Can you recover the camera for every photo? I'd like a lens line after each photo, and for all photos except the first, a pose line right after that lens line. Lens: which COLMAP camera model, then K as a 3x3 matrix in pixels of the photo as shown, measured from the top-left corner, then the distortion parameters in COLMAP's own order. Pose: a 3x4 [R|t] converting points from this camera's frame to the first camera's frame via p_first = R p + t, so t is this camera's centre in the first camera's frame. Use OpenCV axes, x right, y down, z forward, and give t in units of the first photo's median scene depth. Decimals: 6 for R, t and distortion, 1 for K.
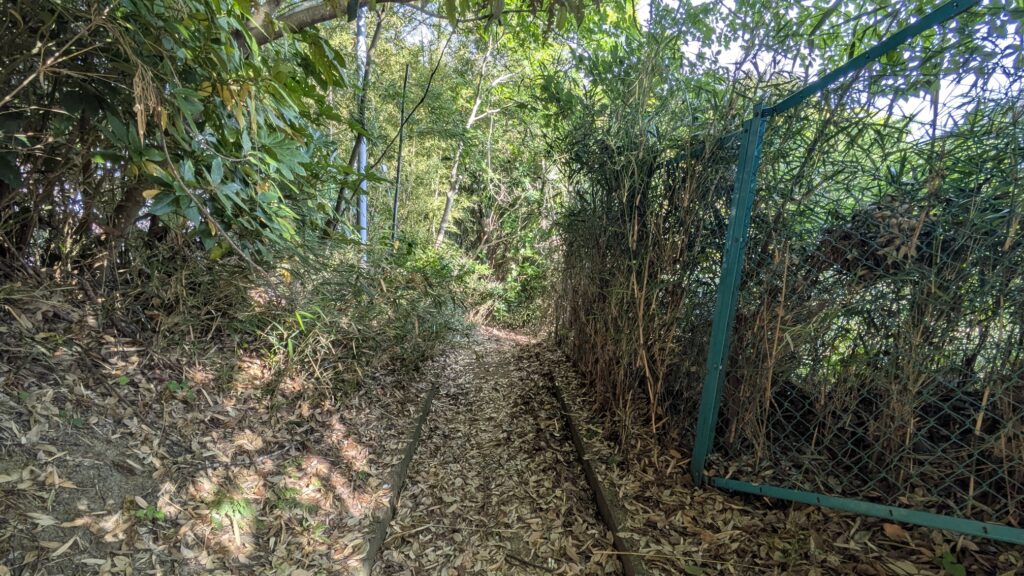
lens RADIAL K [[400.9, 0, 512.0], [0, 400.9, 288.0], [0, 0, 1]] dist [0.000996, 0.000733]
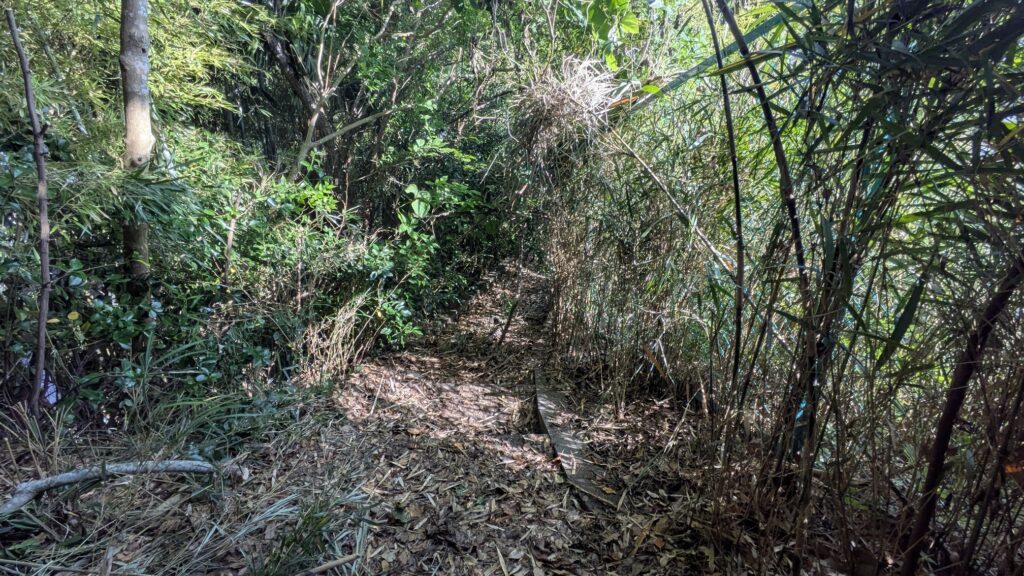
lens RADIAL K [[400.9, 0, 512.0], [0, 400.9, 288.0], [0, 0, 1]] dist [0.000996, 0.000733]
pose [[0.938257, -0.174546, 0.298678, -0.033494], [0.105021, 0.966349, 0.234821, -0.043249], [-0.329614, -0.188955, 0.925014, 0.626365]]
